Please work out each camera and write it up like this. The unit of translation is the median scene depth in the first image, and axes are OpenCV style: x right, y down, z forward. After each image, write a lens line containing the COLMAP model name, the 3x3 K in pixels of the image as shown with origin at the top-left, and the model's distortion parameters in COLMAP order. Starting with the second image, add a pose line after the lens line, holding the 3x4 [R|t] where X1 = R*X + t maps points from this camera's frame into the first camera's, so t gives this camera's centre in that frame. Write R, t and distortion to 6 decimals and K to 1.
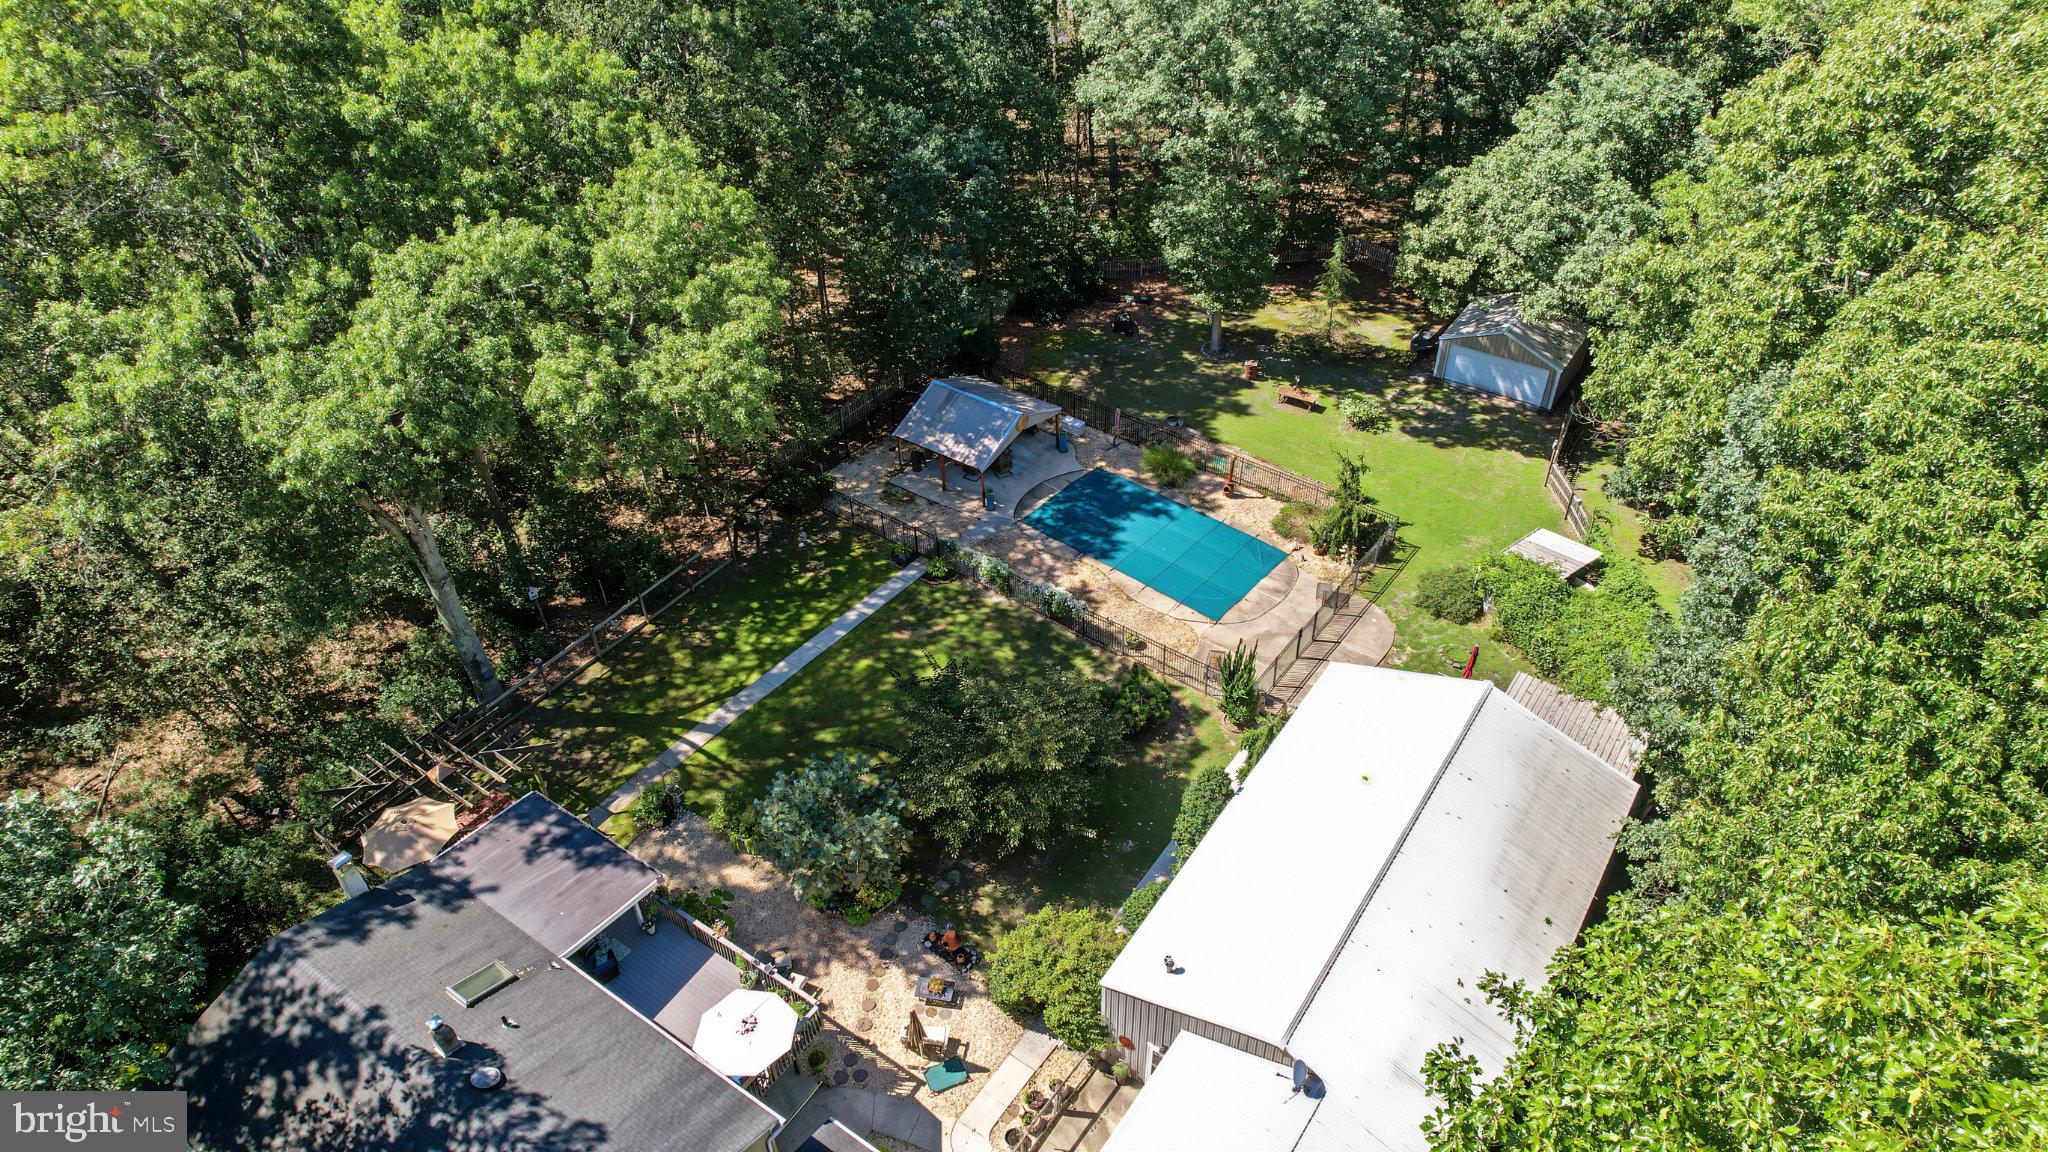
lens RADIAL K [[1265.3, 0, 1017.6], [0, 1265.3, 586.7], [0, 0, 1]] dist [0.001765, -0.001500]
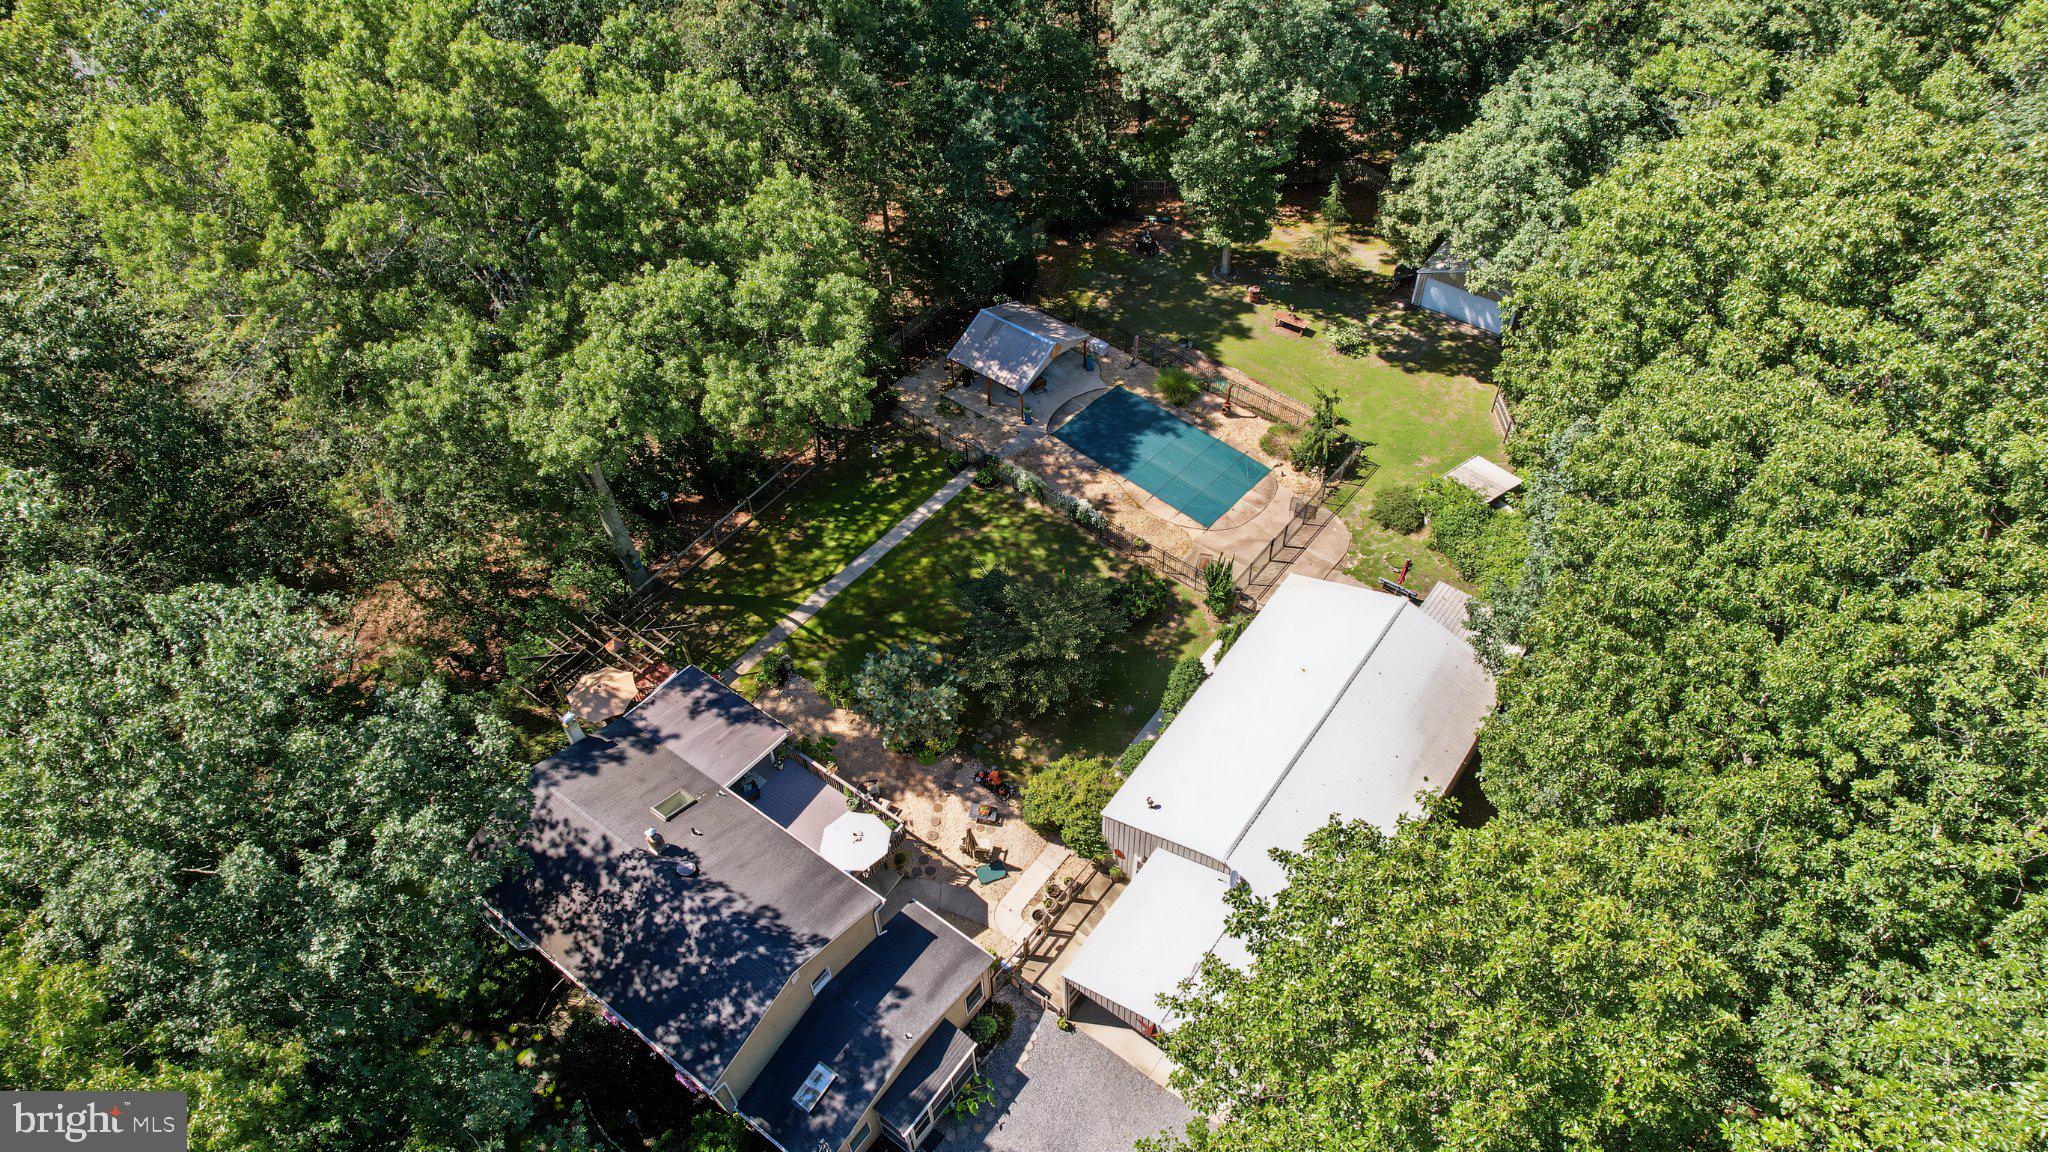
lens RADIAL K [[1265.3, 0, 1011.1], [0, 1265.3, 576.7], [0, 0, 1]] dist [0.001765, -0.001500]
pose [[0.999406, 0.019352, -0.028501, -0.000298], [-0.014926, 0.988867, 0.148051, -0.115536], [0.031048, -0.147537, 0.988569, -0.266852]]
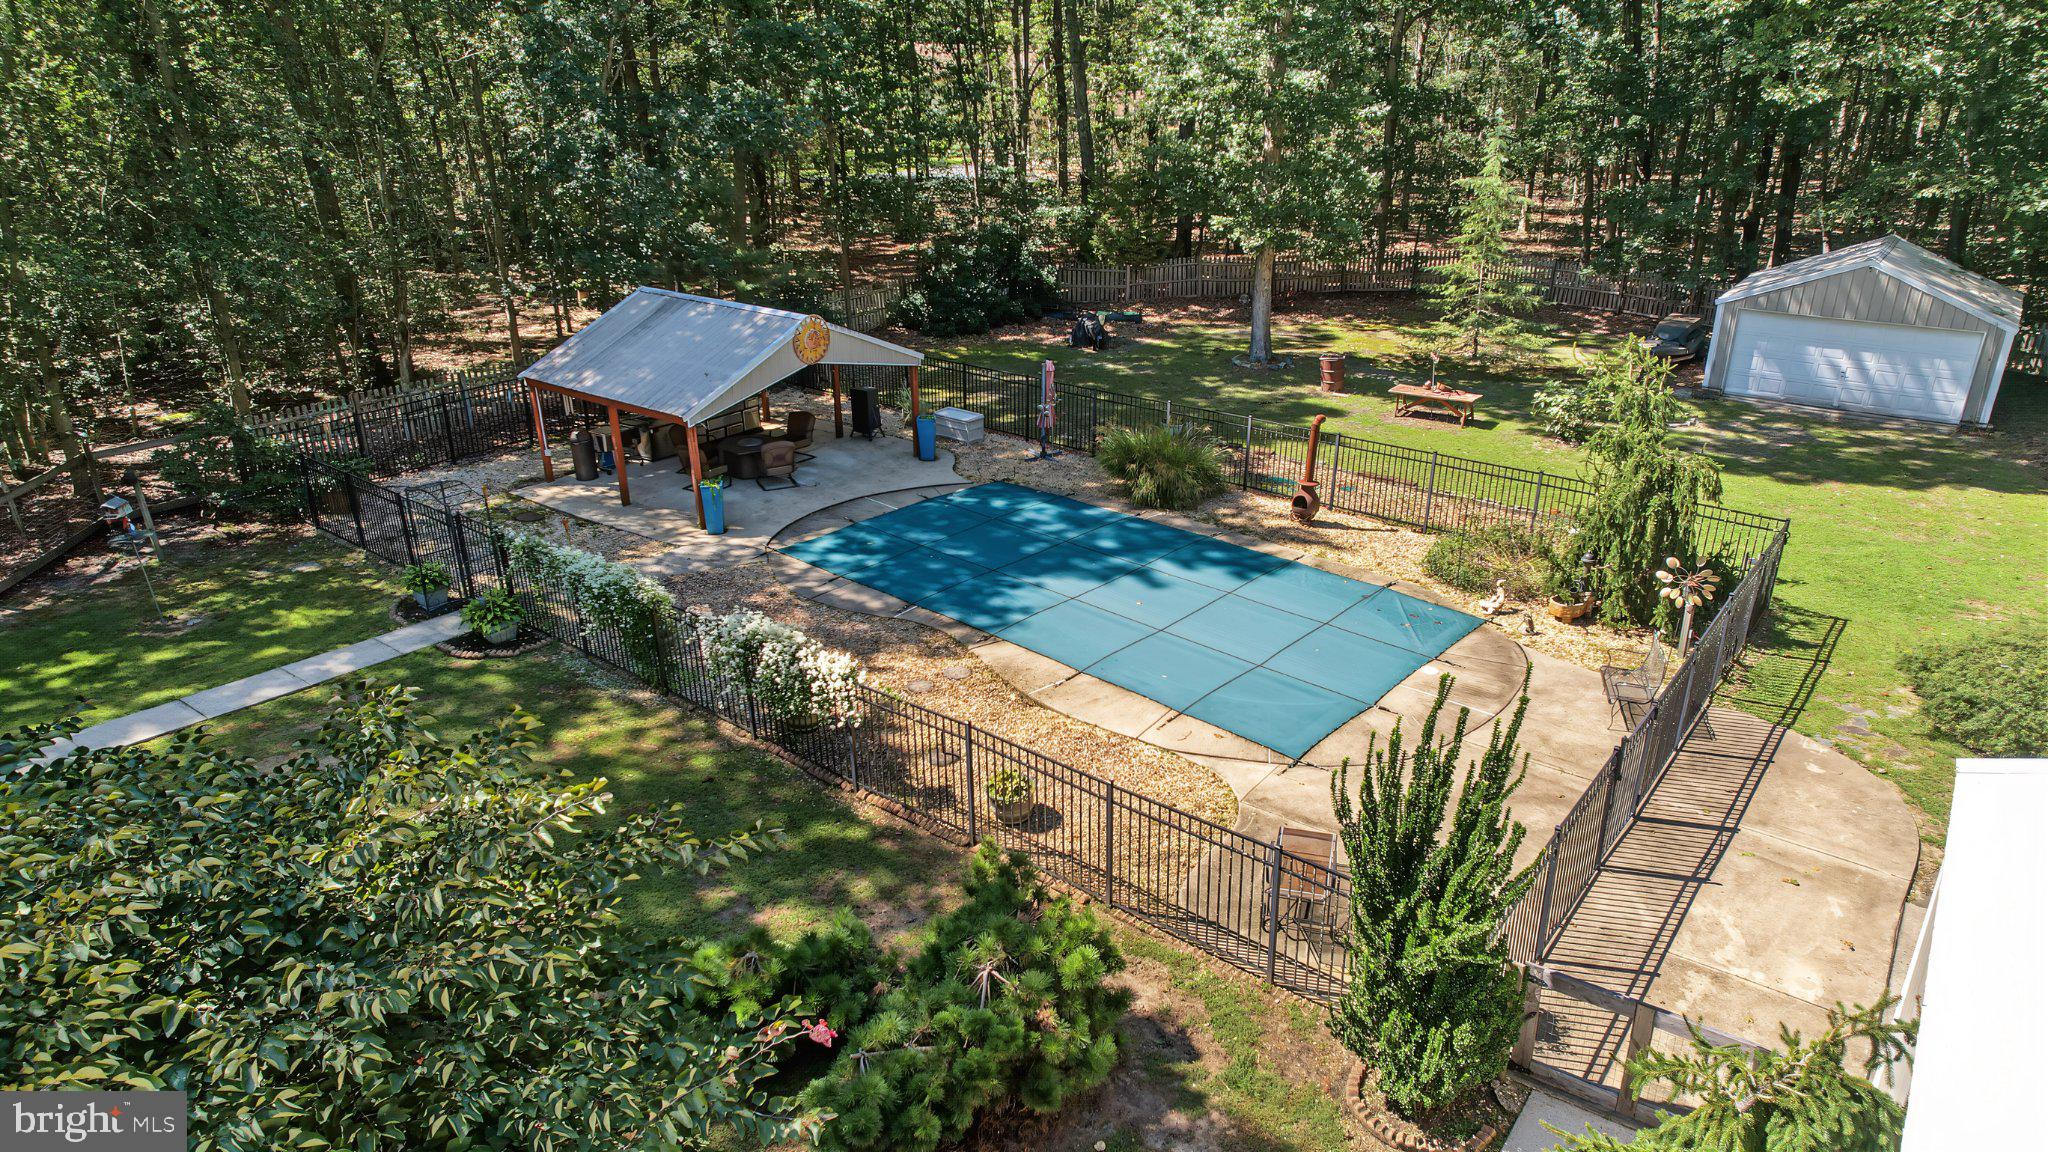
lens RADIAL K [[1265.3, 0, 1016.6], [0, 1265.3, 574.2], [0, 0, 1]] dist [0.001765, -0.001500]
pose [[0.999296, 0.026443, -0.026628, 0.103860], [-0.033458, 0.949131, -0.313098, 0.089178], [0.016994, 0.313769, 0.949347, 0.748213]]
